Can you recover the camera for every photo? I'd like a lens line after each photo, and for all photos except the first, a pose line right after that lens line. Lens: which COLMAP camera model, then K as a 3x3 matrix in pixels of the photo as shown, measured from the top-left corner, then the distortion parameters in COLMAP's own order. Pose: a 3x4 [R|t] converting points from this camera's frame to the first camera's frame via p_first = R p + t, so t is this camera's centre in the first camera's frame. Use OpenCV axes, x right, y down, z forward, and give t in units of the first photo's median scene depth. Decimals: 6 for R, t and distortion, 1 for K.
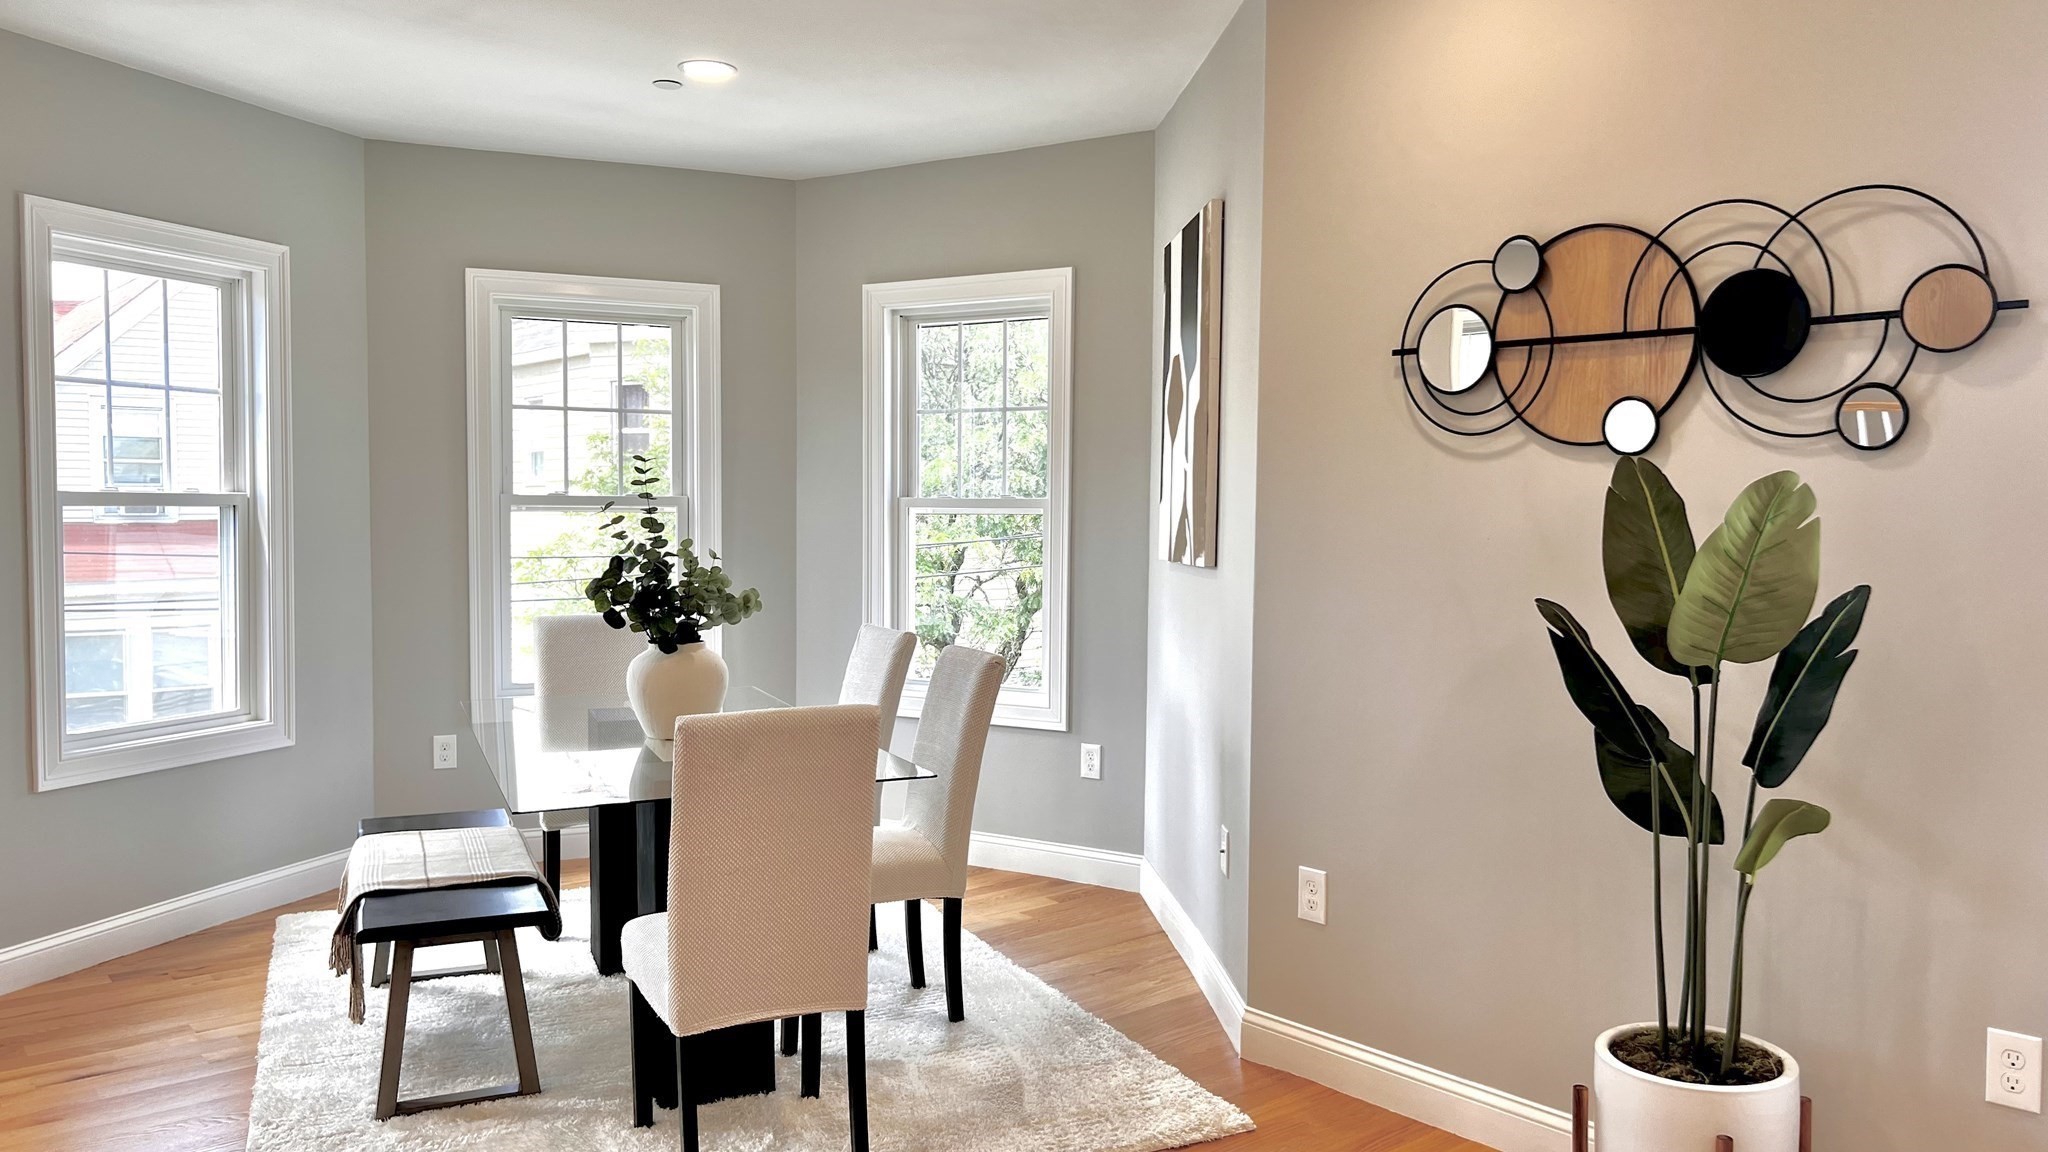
lens RADIAL K [[1551.7, 0, 994.7], [0, 1551.7, 571.6], [0, 0, 1]] dist [0.042303, -0.049008]
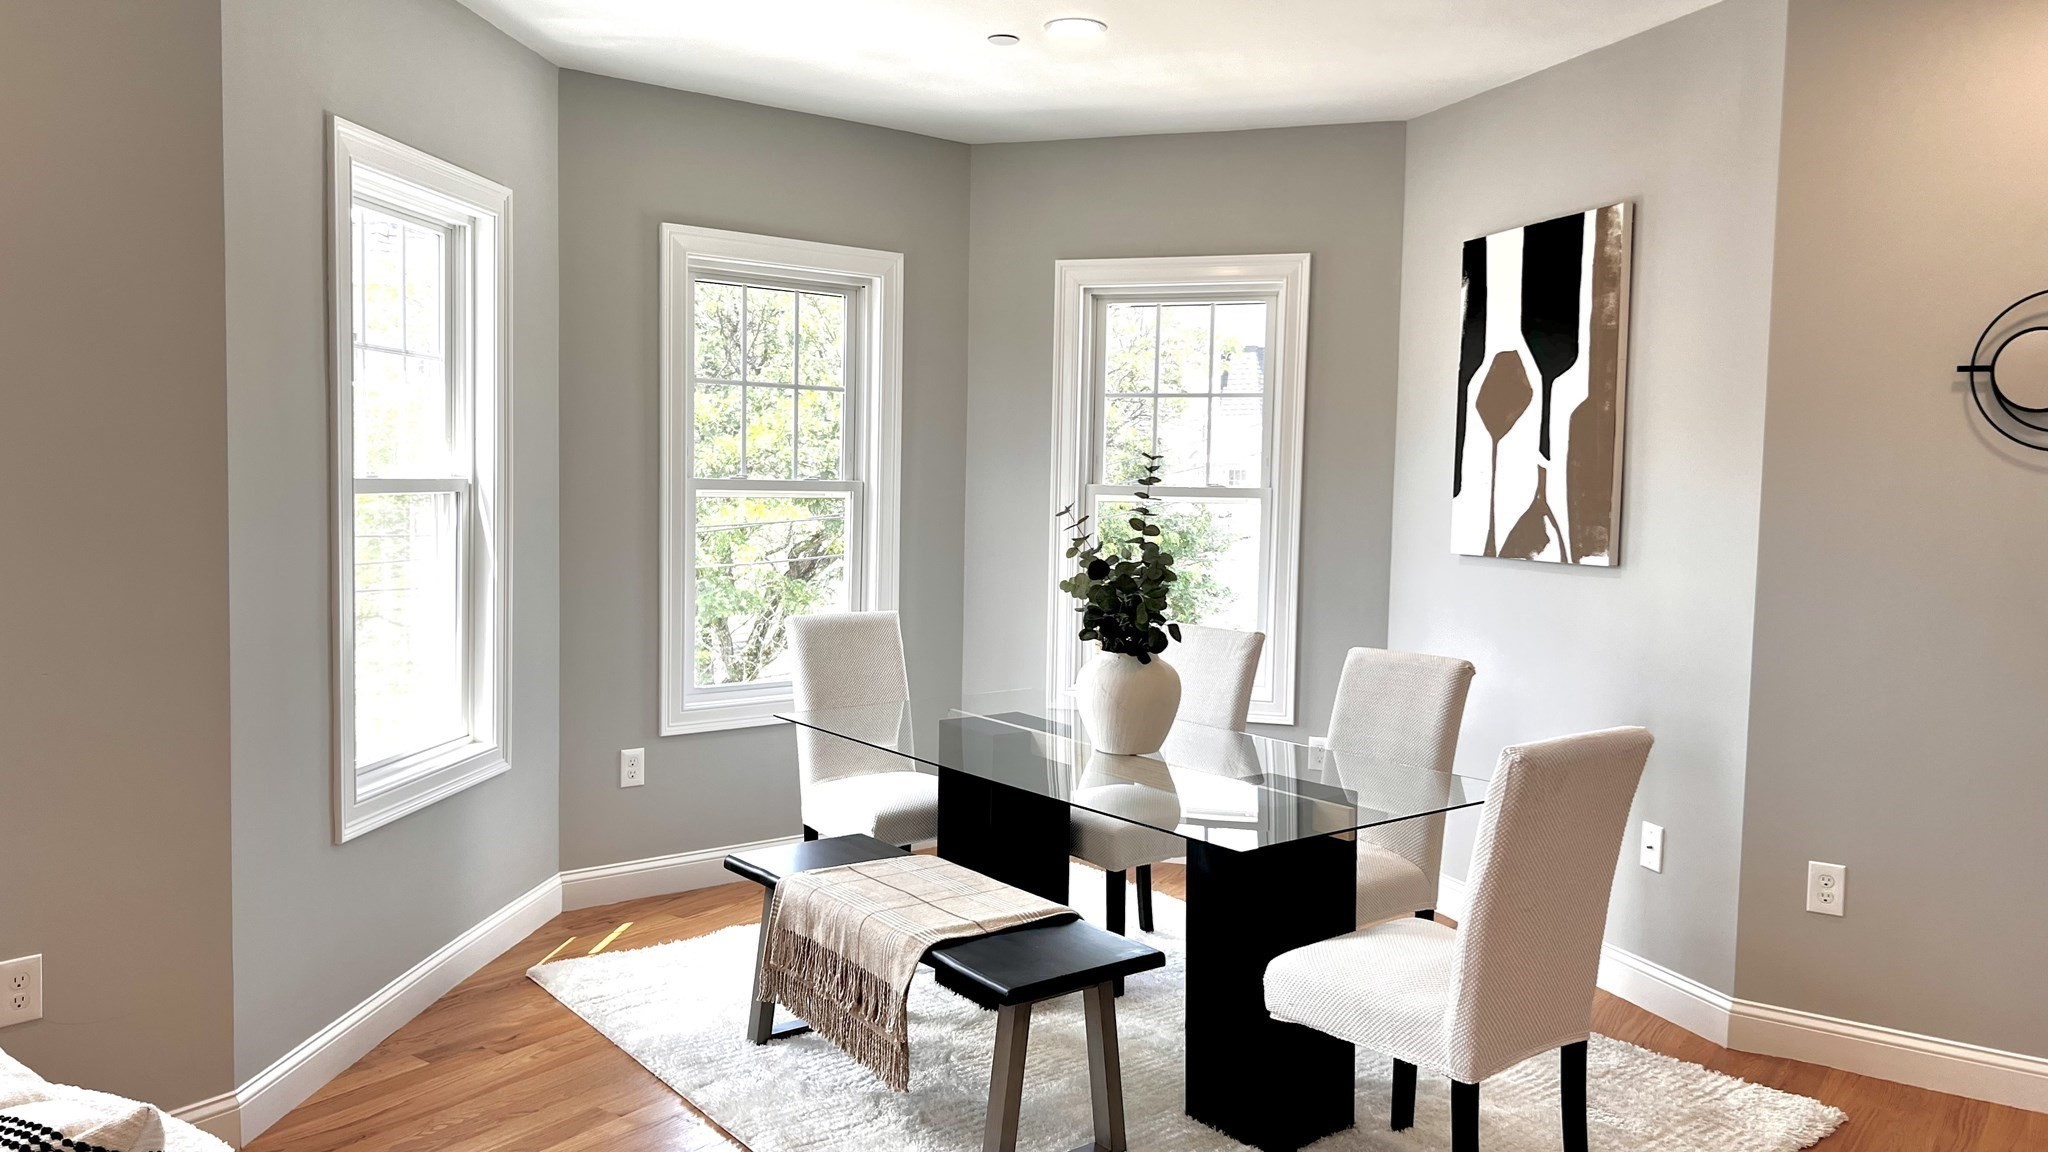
lens RADIAL K [[1551.7, 0, 1037.6], [0, 1551.7, 572.0], [0, 0, 1]] dist [0.042303, -0.049008]
pose [[0.965587, -0.005188, 0.260027, -0.507474], [-0.000690, 0.999746, 0.022509, -0.022918], [-0.260078, -0.021914, 0.965339, 0.121163]]
